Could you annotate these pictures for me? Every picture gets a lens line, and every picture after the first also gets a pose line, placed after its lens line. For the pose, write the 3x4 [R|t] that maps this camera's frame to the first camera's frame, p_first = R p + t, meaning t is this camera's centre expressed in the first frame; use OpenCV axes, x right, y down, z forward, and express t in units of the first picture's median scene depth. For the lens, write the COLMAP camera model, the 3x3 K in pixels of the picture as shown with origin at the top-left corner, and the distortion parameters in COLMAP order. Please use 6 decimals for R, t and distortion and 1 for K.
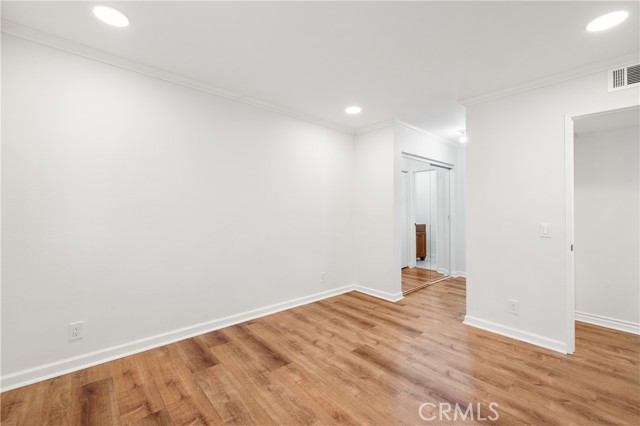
lens RADIAL K [[269.9, 0, 323.6], [0, 269.9, 209.2], [0, 0, 1]] dist [0.001232, 0.000127]
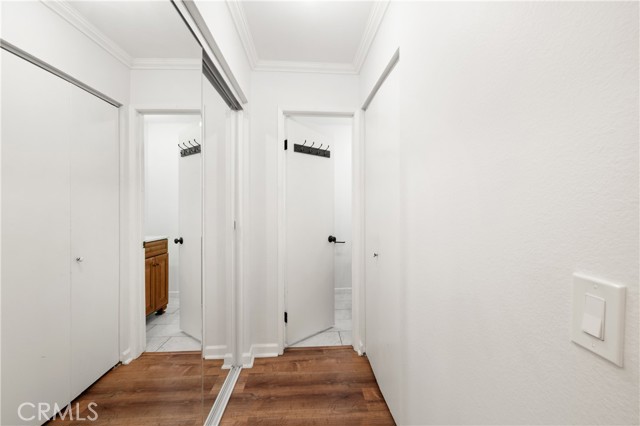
lens RADIAL K [[269.9, 0, 324.0], [0, 269.9, 209.9], [0, 0, 1]] dist [0.001232, 0.000127]
pose [[0.600754, 0.003341, 0.799427, 0.181226], [-0.007201, 0.999973, 0.001232, 0.003878], [-0.799402, -0.006497, 0.600762, 0.548602]]
